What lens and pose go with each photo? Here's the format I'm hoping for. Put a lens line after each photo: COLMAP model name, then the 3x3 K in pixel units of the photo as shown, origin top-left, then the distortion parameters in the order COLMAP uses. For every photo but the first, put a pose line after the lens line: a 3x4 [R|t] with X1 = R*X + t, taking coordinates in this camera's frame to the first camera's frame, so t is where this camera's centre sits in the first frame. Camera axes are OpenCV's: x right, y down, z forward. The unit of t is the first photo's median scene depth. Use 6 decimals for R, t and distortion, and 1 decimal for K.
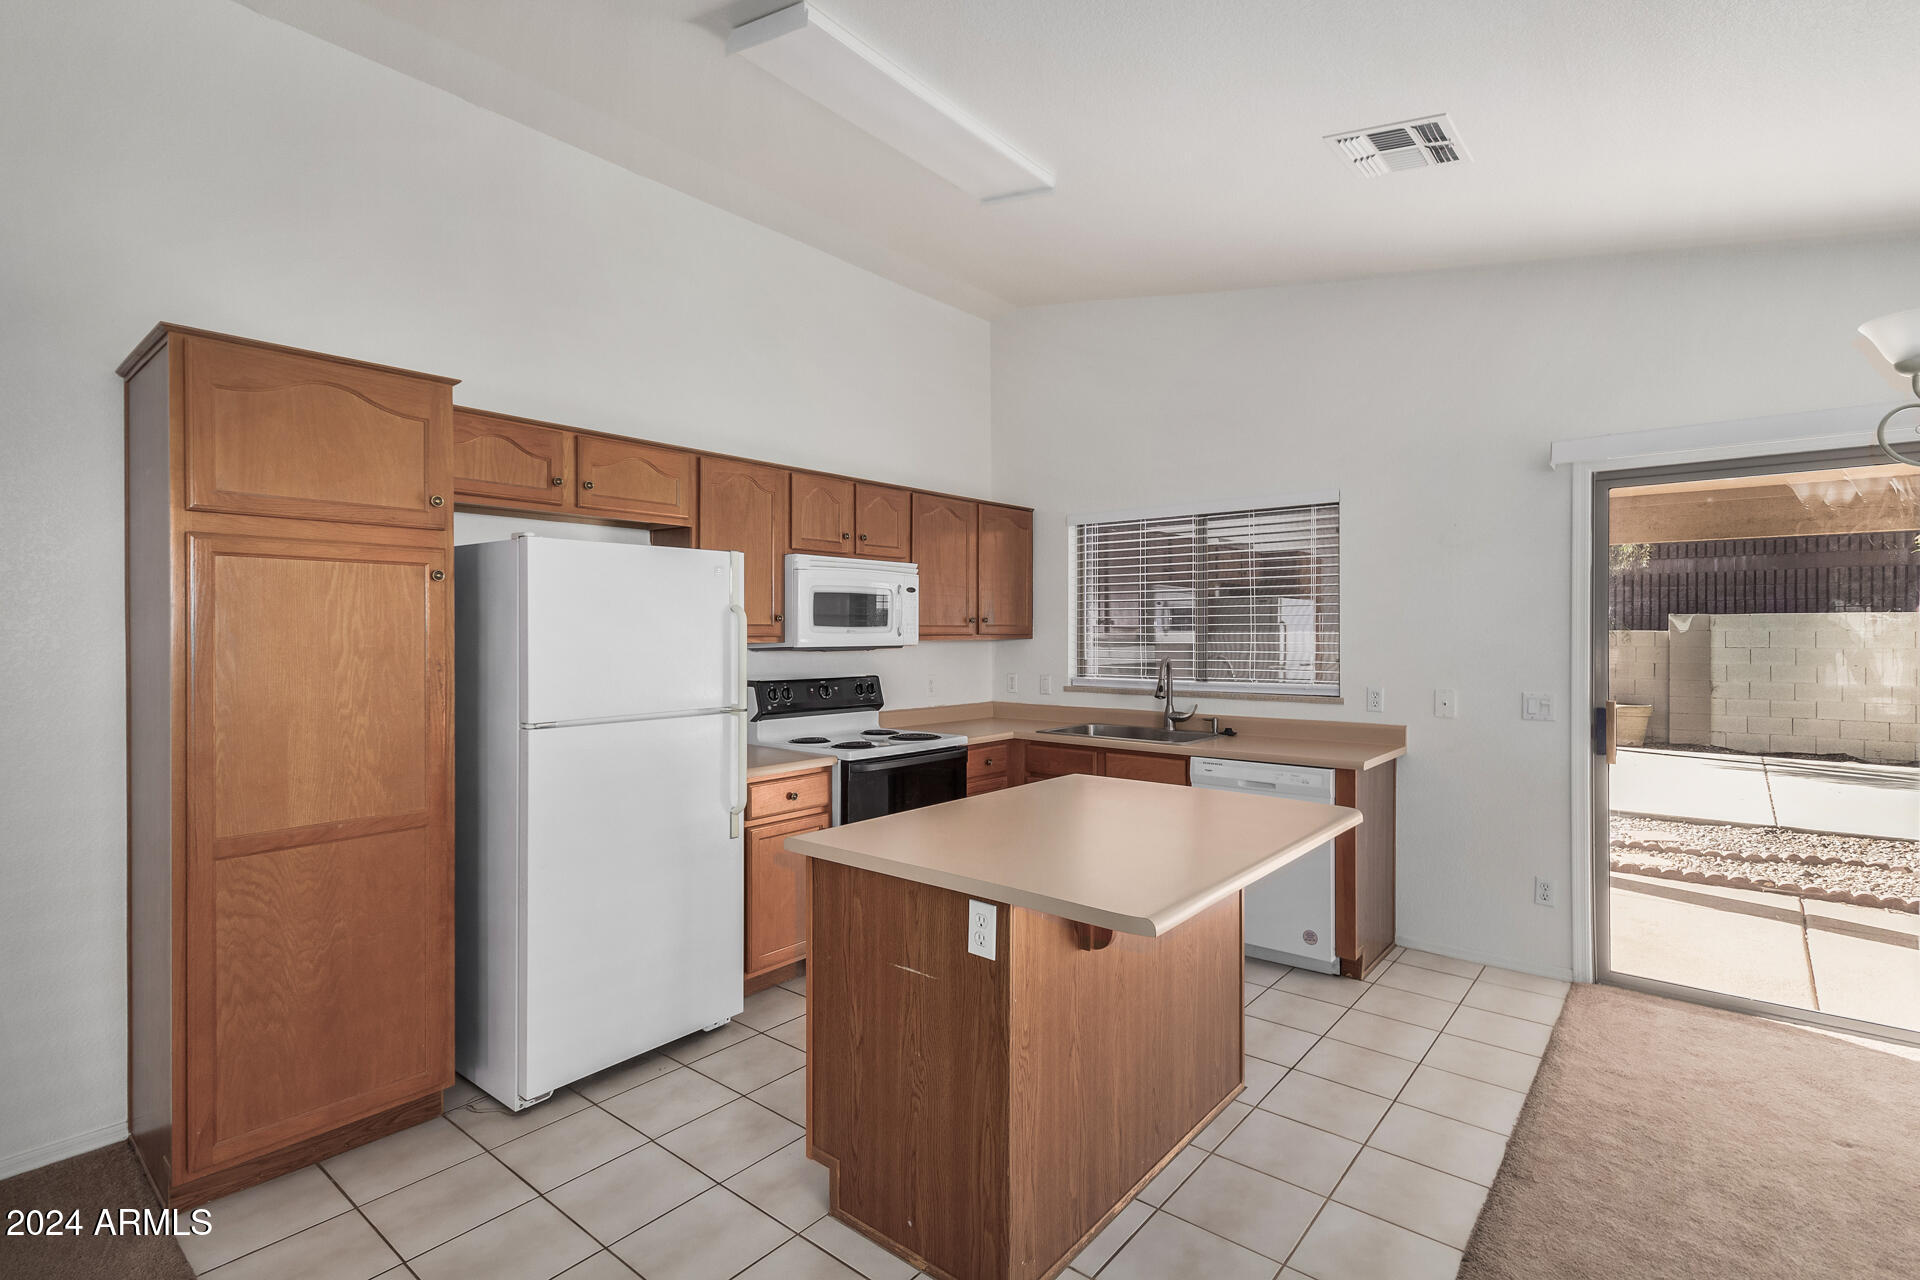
lens RADIAL K [[902.9, 0, 969.1], [0, 902.9, 635.1], [0, 0, 1]] dist [-0.000292, 0.000338]
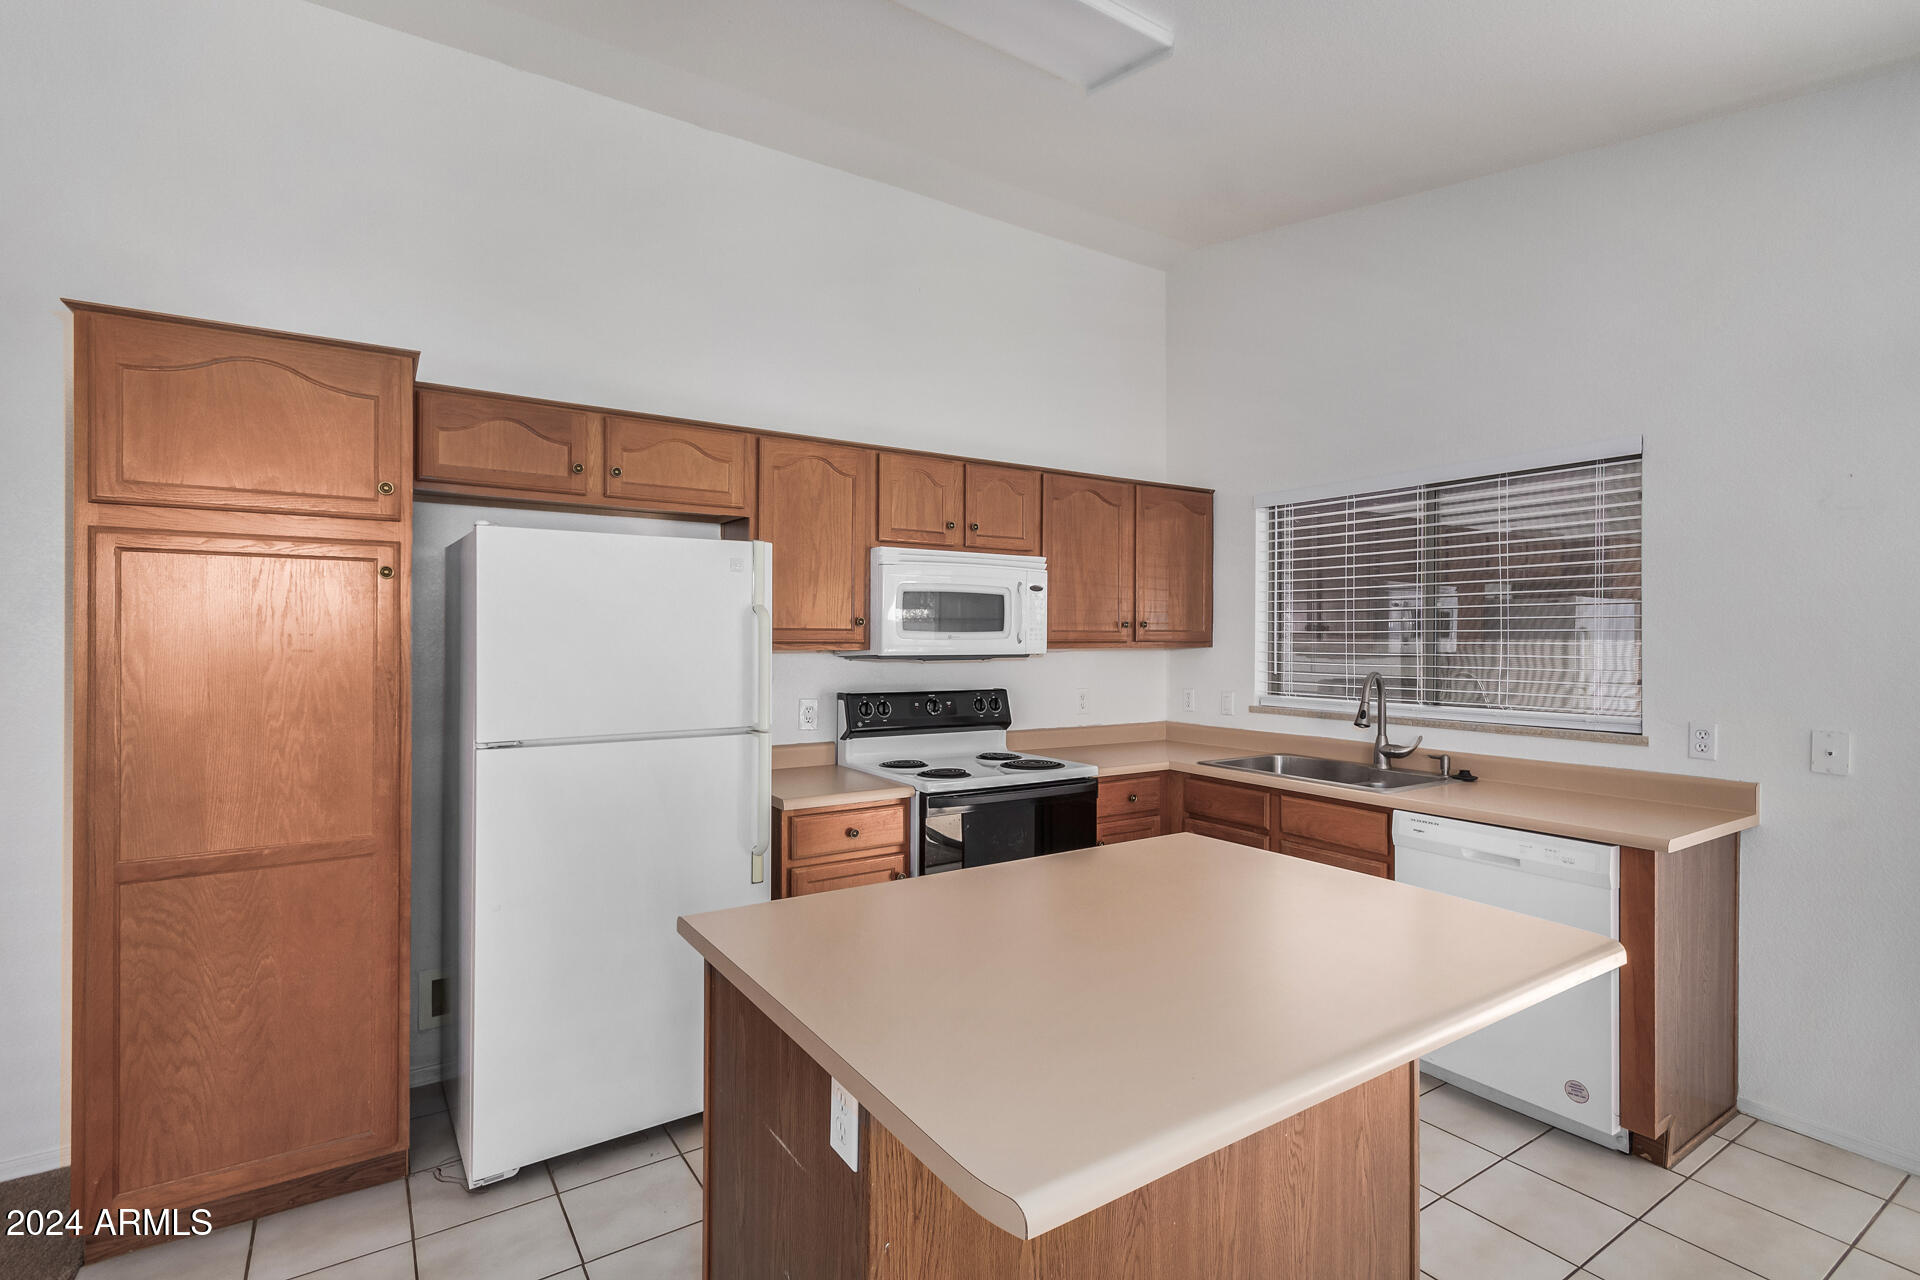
lens RADIAL K [[885.1, 0, 962.5], [0, 885.1, 637.3], [0, 0, 1]] dist [0.002870, 0.000371]
pose [[0.952962, 0.004053, -0.303062, 0.133278], [-0.005424, 0.999979, -0.003683, -0.001100], [0.303041, 0.005154, 0.952964, 0.214302]]
